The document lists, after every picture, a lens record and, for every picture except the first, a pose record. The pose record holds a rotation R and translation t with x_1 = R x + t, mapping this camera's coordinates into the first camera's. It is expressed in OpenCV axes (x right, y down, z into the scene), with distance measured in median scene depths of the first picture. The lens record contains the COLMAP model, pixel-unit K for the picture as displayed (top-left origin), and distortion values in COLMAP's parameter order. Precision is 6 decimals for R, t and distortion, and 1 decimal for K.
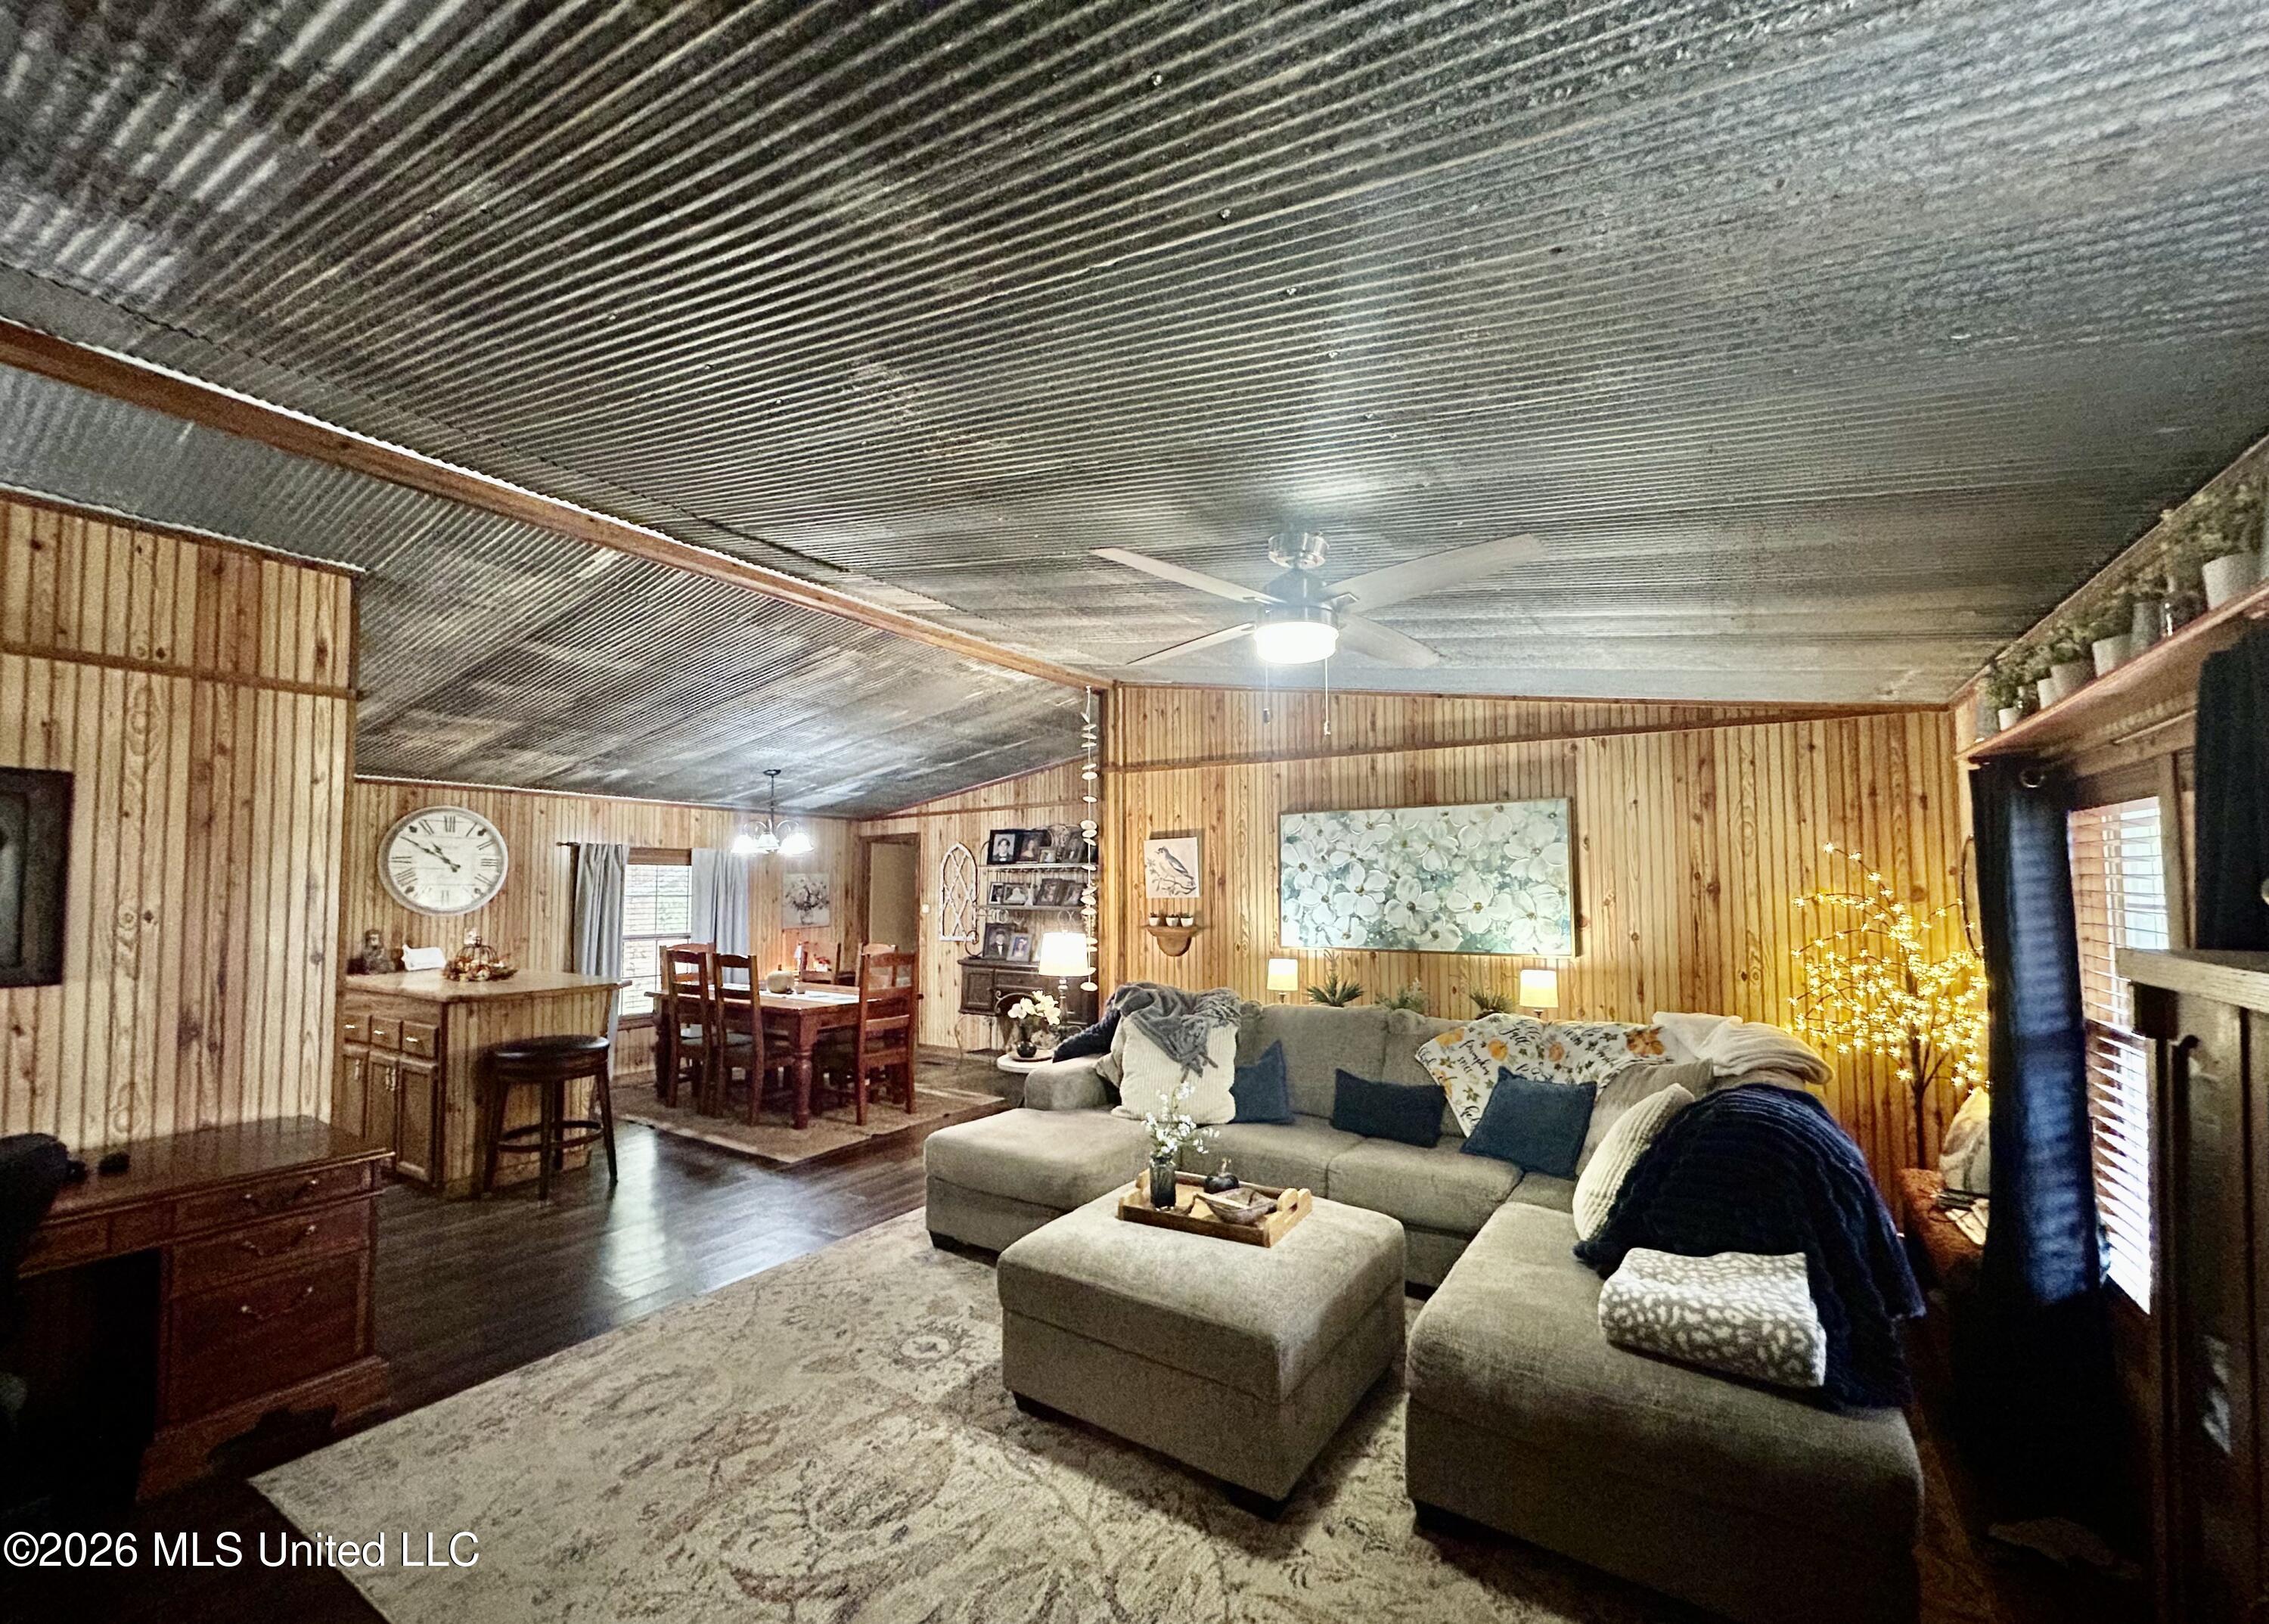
lens RADIAL K [[911.2, 0, 1131.0], [0, 911.2, 845.4], [0, 0, 1]] dist [0.000636, 0.000128]
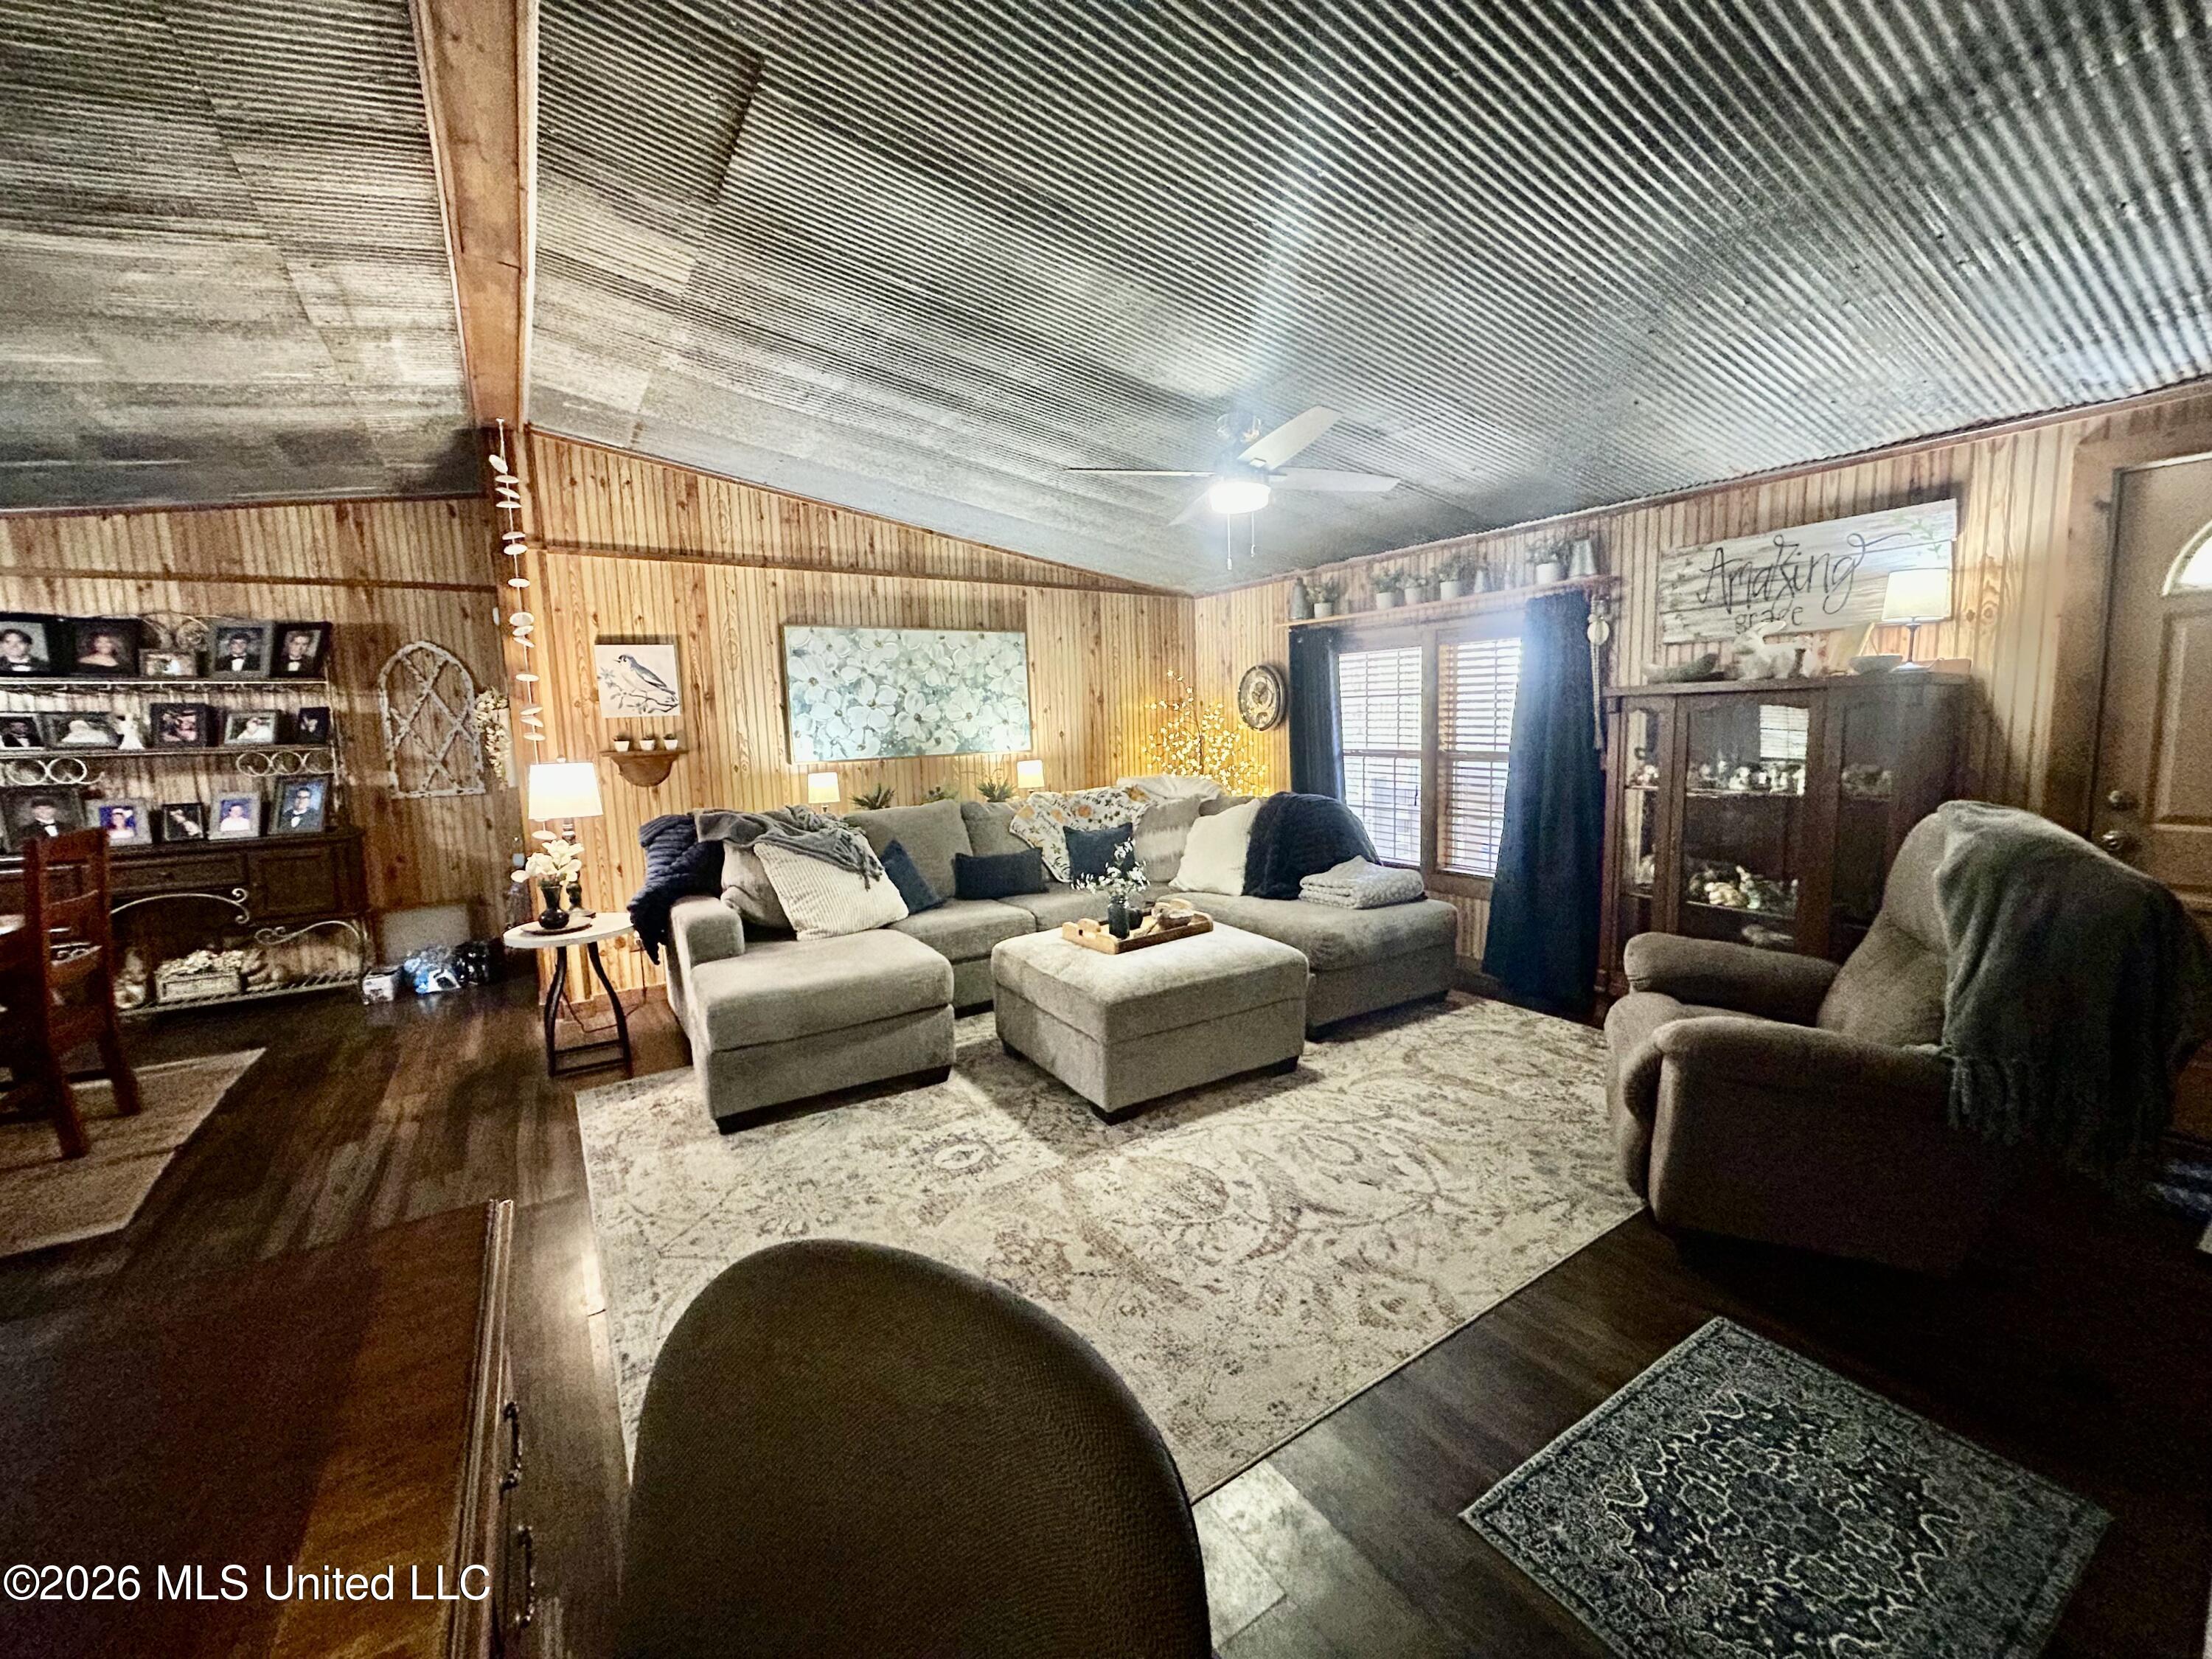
lens RADIAL K [[888.1, 0, 1106.0], [0, 888.1, 829.5], [0, 0, 1]] dist [0.000058, -0.000146]
pose [[0.403900, -0.120316, 0.906857, -0.627852], [-0.012686, 0.990481, 0.137061, 0.050394], [-0.914715, -0.066864, 0.398529, 0.328265]]
